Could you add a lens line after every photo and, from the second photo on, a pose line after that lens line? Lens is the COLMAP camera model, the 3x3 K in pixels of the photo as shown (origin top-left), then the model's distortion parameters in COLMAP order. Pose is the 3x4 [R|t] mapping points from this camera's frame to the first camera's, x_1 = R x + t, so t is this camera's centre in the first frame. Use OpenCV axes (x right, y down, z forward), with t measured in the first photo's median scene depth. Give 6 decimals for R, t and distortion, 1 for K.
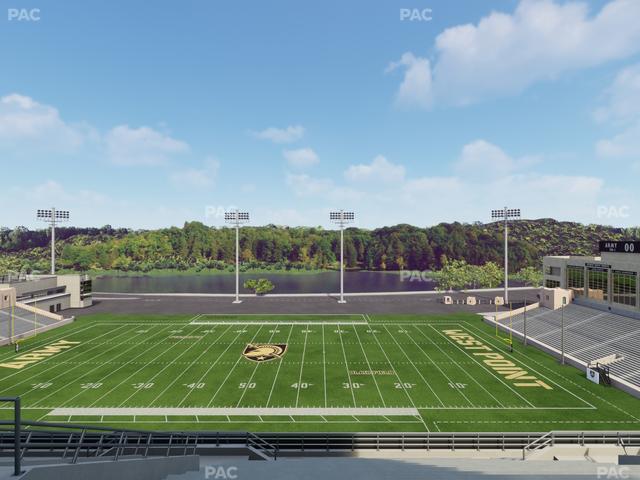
lens RADIAL K [[320.5, 0, 319.6], [0, 320.5, 240.3], [0, 0, 1]] dist [-0.000752, 0.000473]
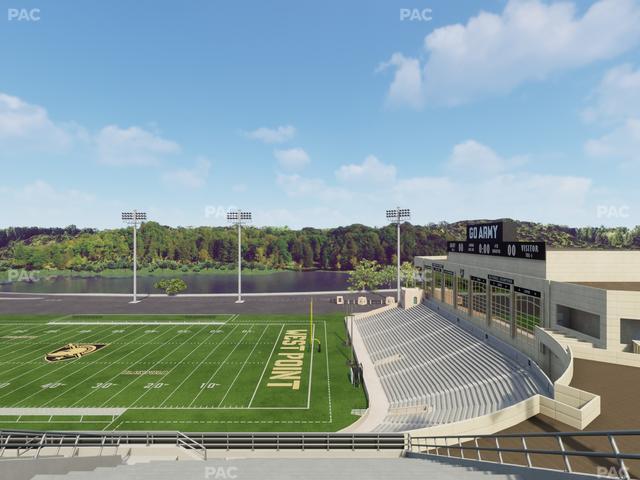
lens RADIAL K [[320.5, 0, 319.8], [0, 320.5, 240.3], [0, 0, 1]] dist [-0.000752, 0.000473]
pose [[1.000000, -0.000003, 0.000108, 0.136741], [0.000003, 1.000000, -0.000004, -0.000028], [-0.000108, 0.000004, 1.000000, -0.000014]]
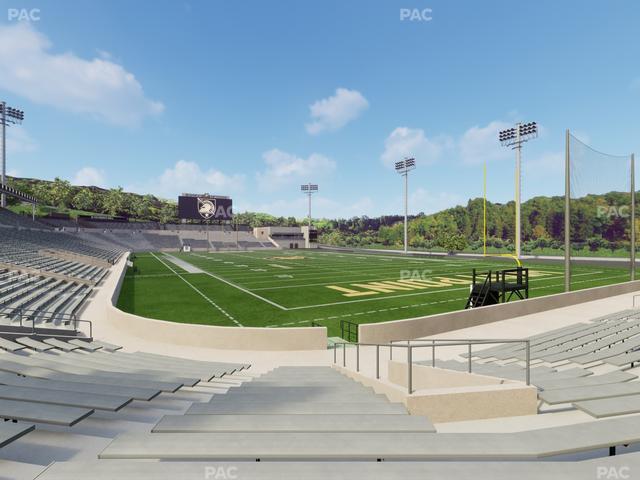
lens RADIAL K [[320.5, 0, 320.2], [0, 320.5, 240.0], [0, 0, 1]] dist [-0.000752, 0.000473]
pose [[0.502848, -0.000342, -0.864375, 0.191496], [-0.000869, 0.999999, -0.000901, 0.065840], [0.864374, 0.001204, 0.502848, 0.124476]]
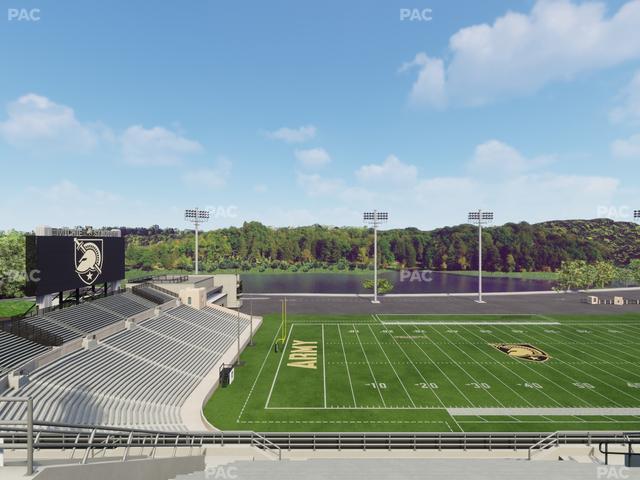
lens RADIAL K [[320.5, 0, 319.5], [0, 320.5, 240.3], [0, 0, 1]] dist [-0.000752, 0.000473]
pose [[1.000000, 0.000008, -0.000075, -0.184762], [-0.000008, 1.000000, -0.000134, -0.000005], [0.000075, 0.000134, 1.000000, 0.000013]]
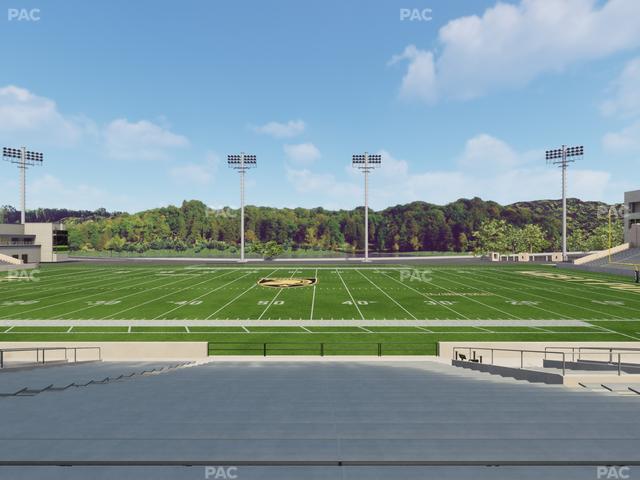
lens RADIAL K [[320.5, 0, 319.6], [0, 320.5, 240.3], [0, 0, 1]] dist [-0.000752, 0.000473]
pose [[1.000000, 0.000035, 0.000058, -0.023151], [-0.000035, 1.000000, -0.000371, 0.058493], [-0.000058, 0.000371, 1.000000, 0.066618]]
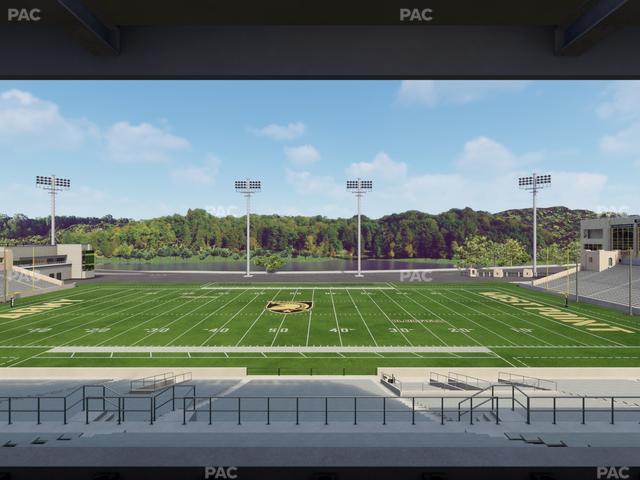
lens RADIAL K [[320.5, 0, 319.7], [0, 320.5, 240.3], [0, 0, 1]] dist [-0.000752, 0.000473]
pose [[1.000000, 0.000008, 0.000139, -0.020215], [-0.000008, 1.000000, -0.000380, 0.037290], [-0.000139, 0.000380, 1.000000, 0.024362]]
